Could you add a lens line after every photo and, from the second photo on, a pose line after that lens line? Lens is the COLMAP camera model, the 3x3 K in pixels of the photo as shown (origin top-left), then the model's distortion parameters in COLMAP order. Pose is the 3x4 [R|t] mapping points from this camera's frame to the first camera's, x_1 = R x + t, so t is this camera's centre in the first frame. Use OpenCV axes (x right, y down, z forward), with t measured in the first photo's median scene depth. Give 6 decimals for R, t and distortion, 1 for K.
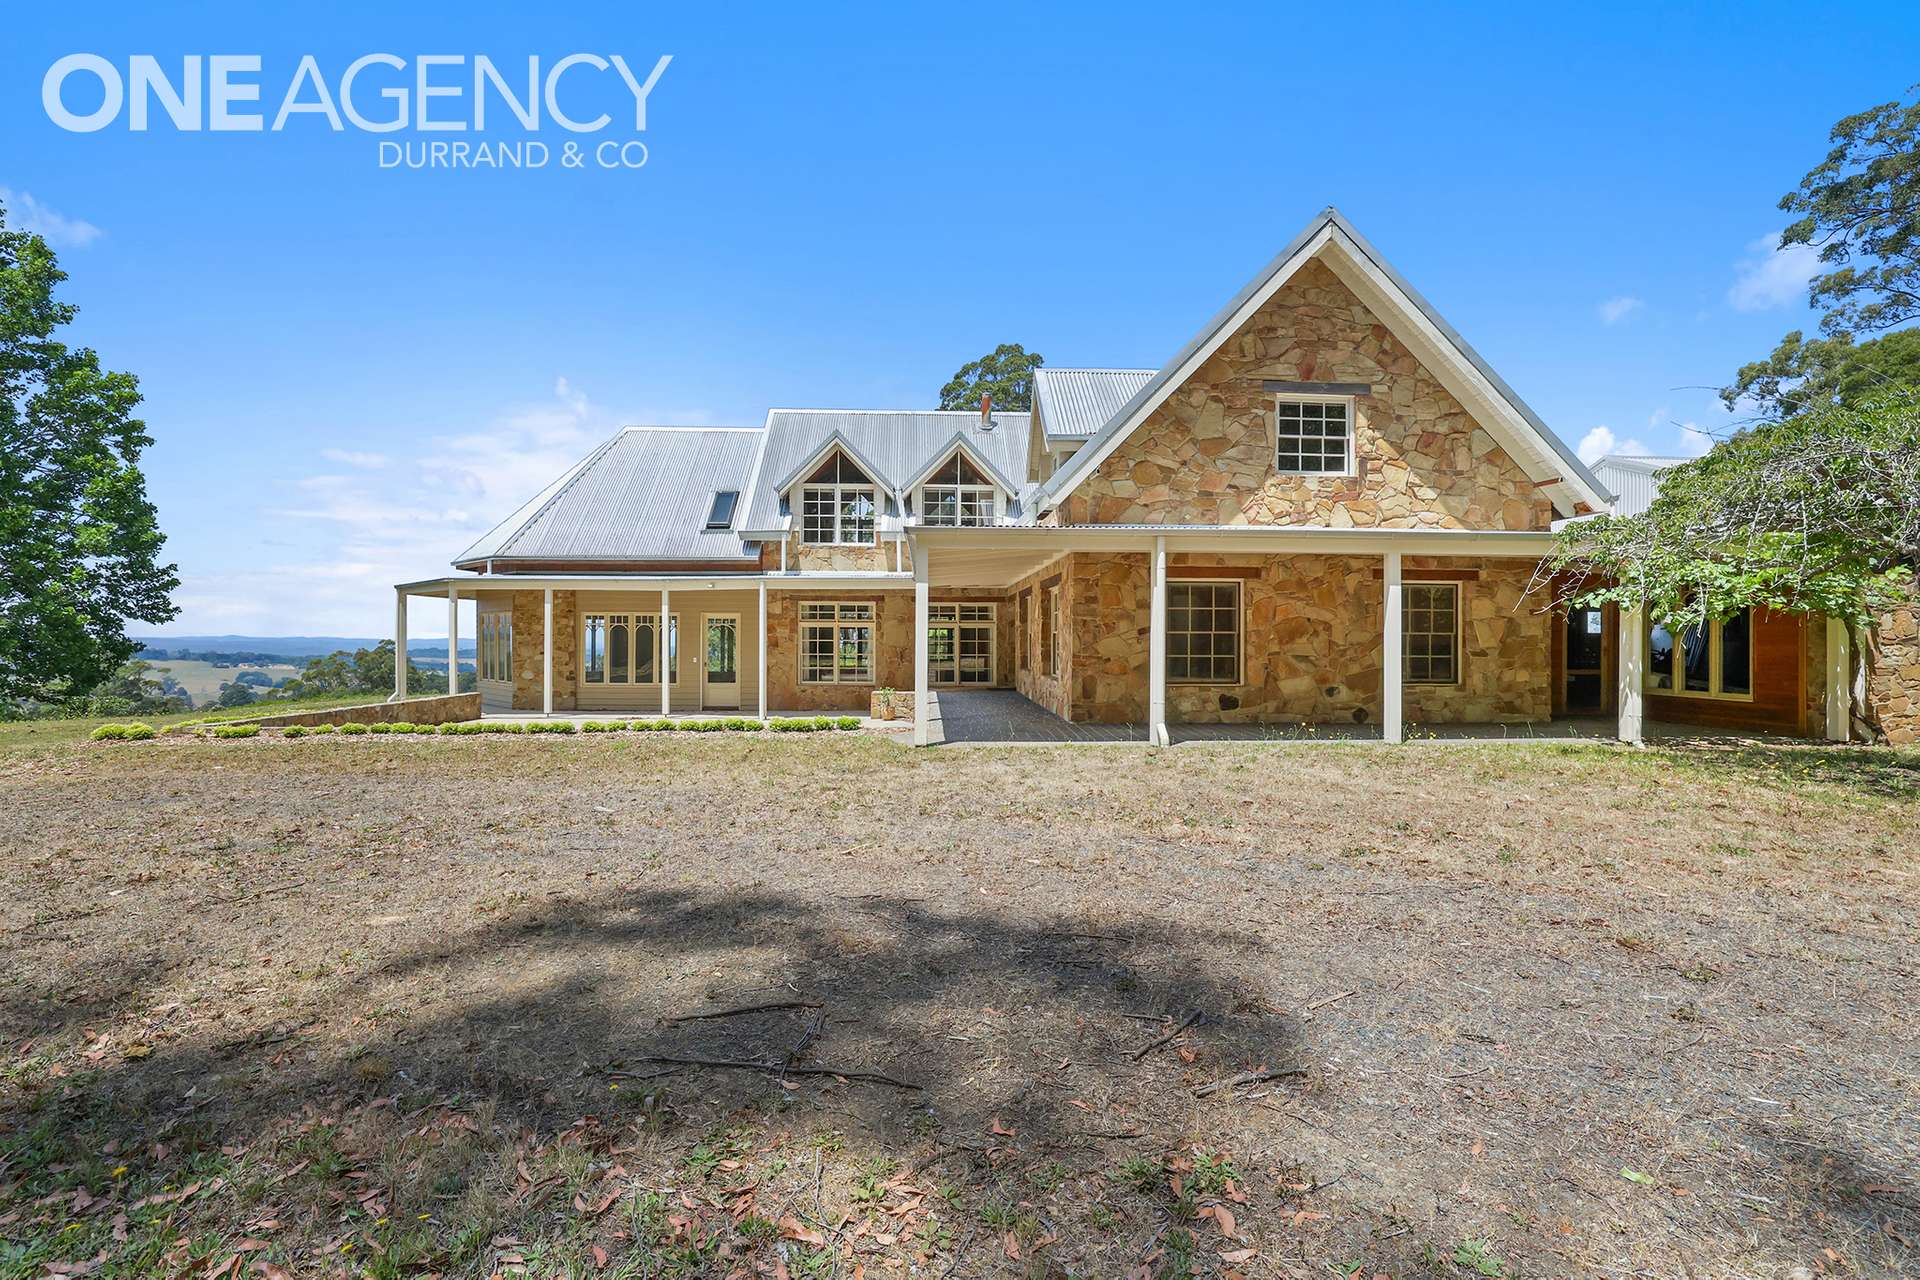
lens RADIAL K [[818.5, 0, 940.6], [0, 818.5, 649.3], [0, 0, 1]] dist [-0.019087, 0.000980]
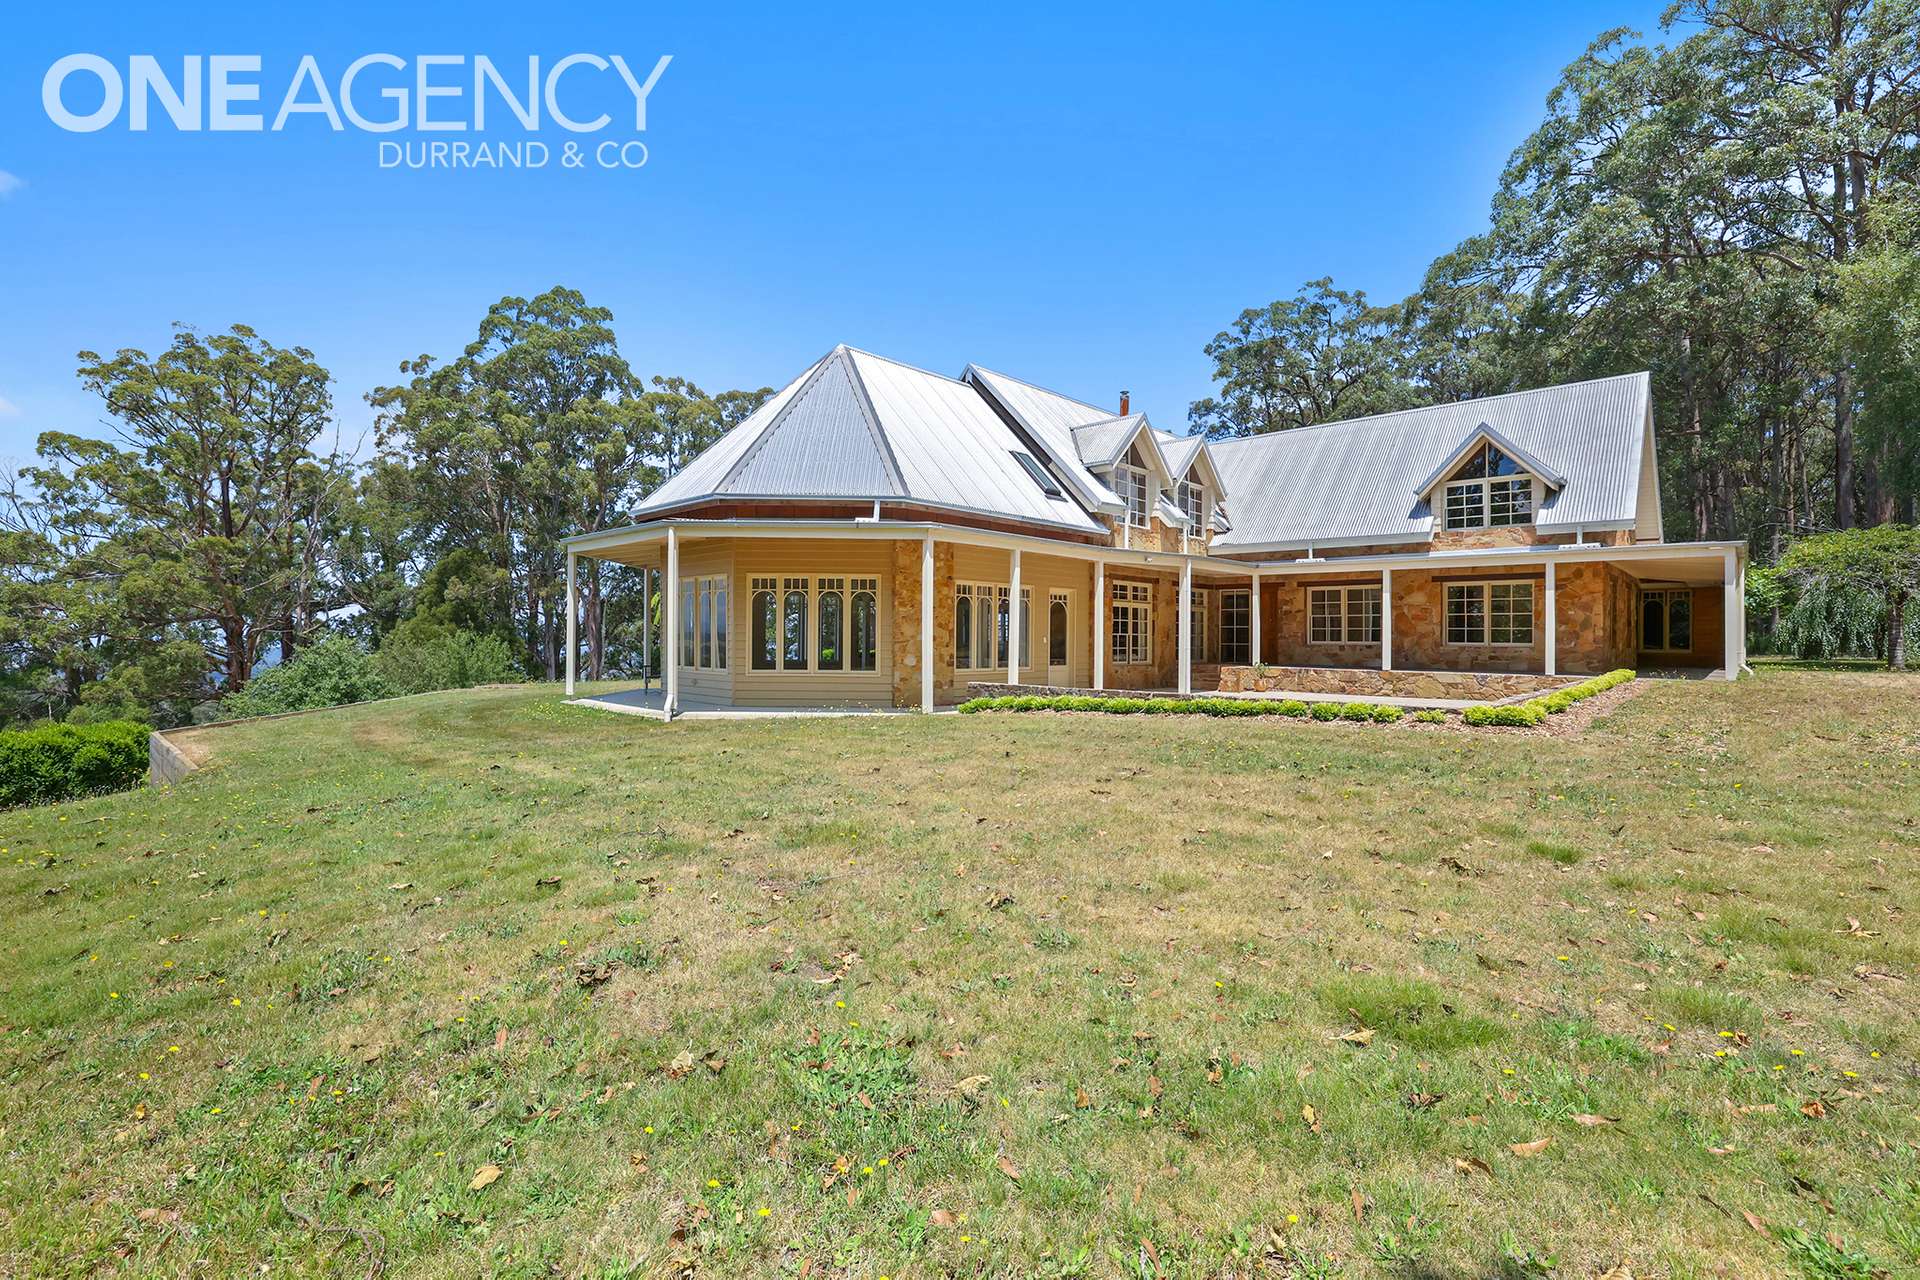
lens RADIAL K [[818.5, 0, 959.9], [0, 818.5, 638.1], [0, 0, 1]] dist [-0.019087, 0.000980]
pose [[0.725359, 0.000334, 0.688370, -0.978036], [0.003592, 0.999984, -0.004271, 0.014265], [-0.688361, 0.005571, 0.725347, 0.420339]]
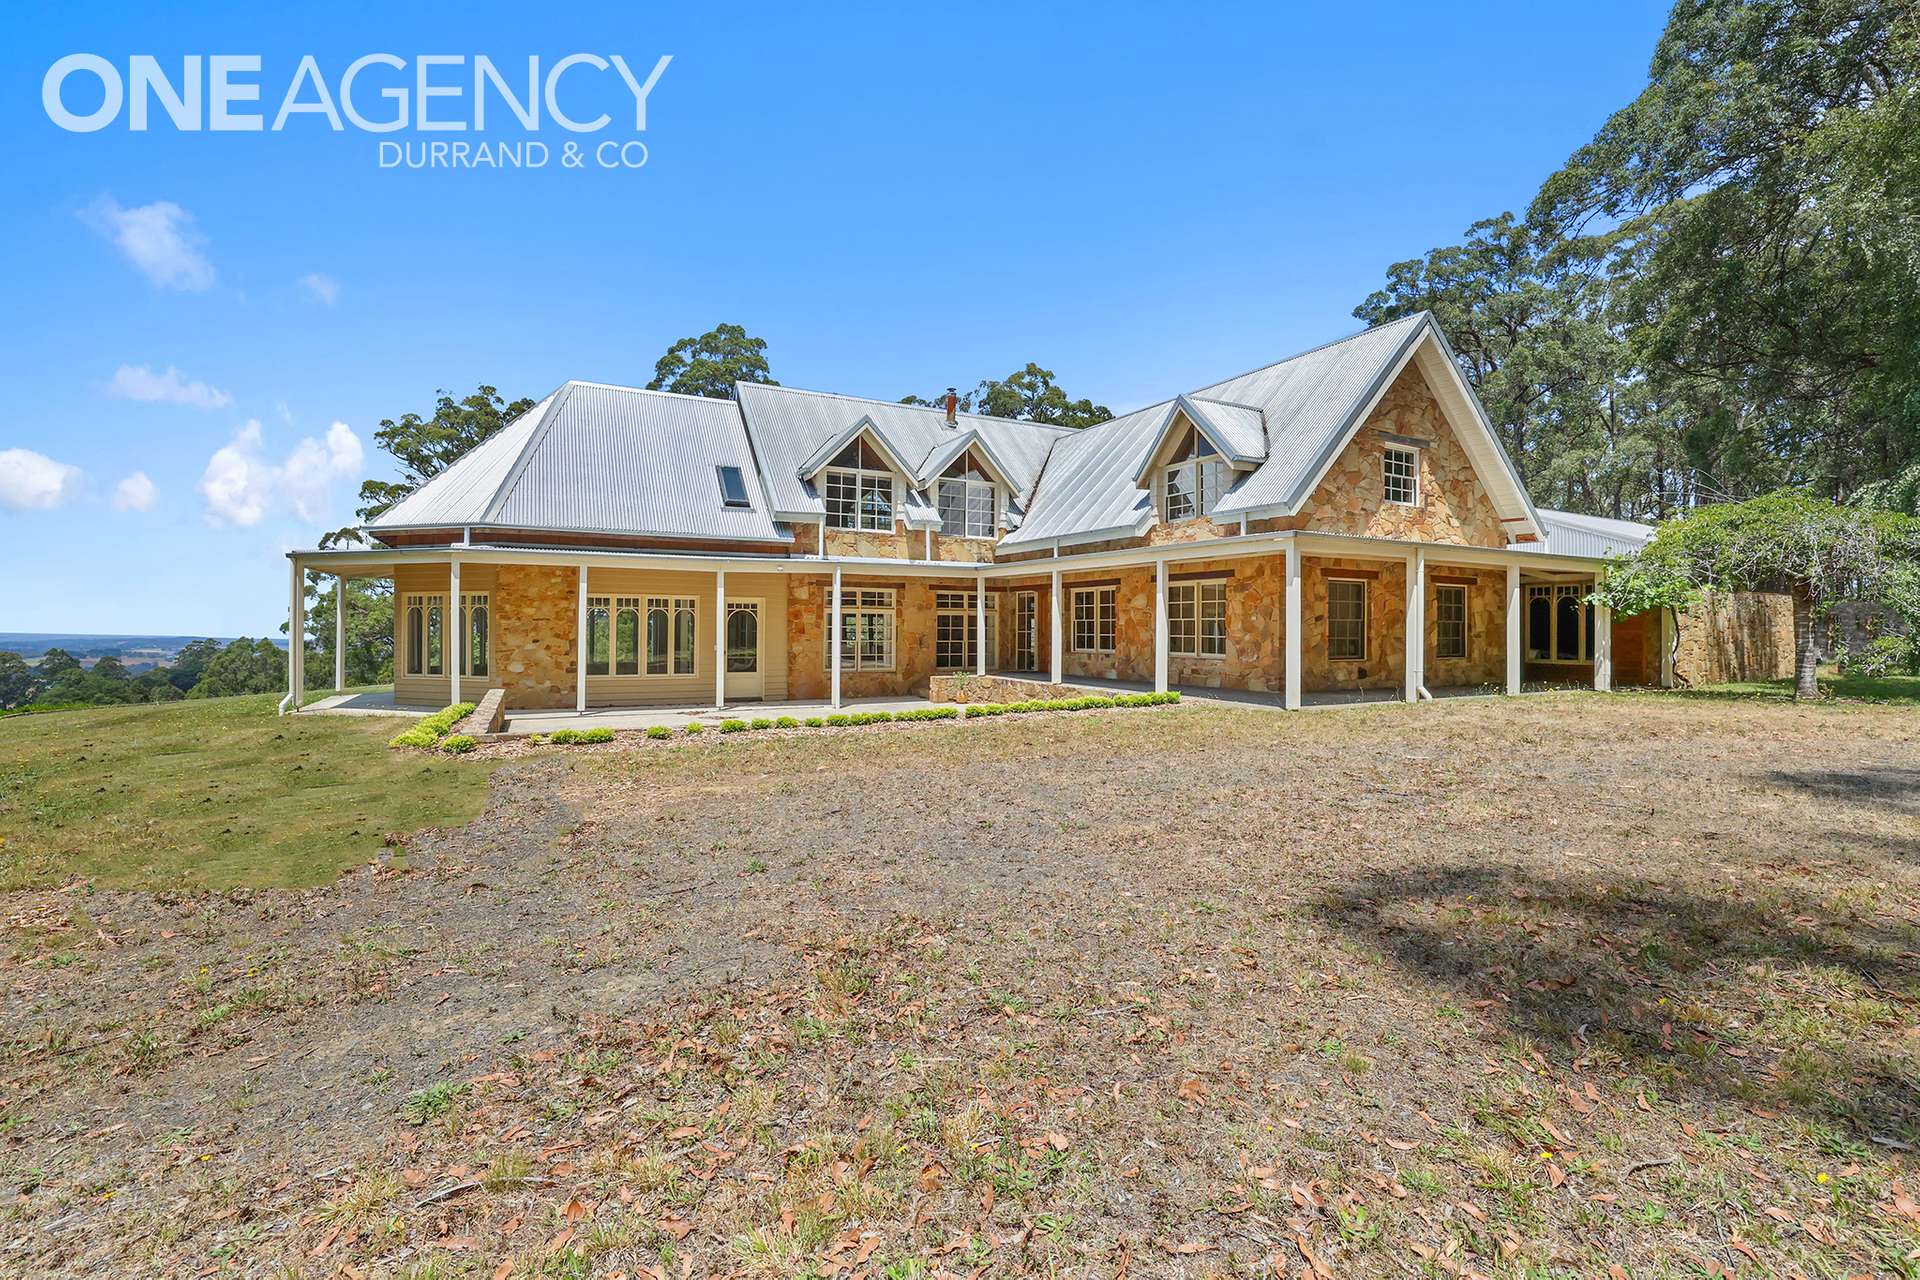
lens RADIAL K [[818.5, 0, 950.7], [0, 818.5, 634.5], [0, 0, 1]] dist [-0.019087, 0.000980]
pose [[0.904630, -0.002249, 0.426192, -0.453636], [0.004329, 0.999983, -0.003913, 0.002689], [-0.426176, 0.005384, 0.904624, 0.055321]]
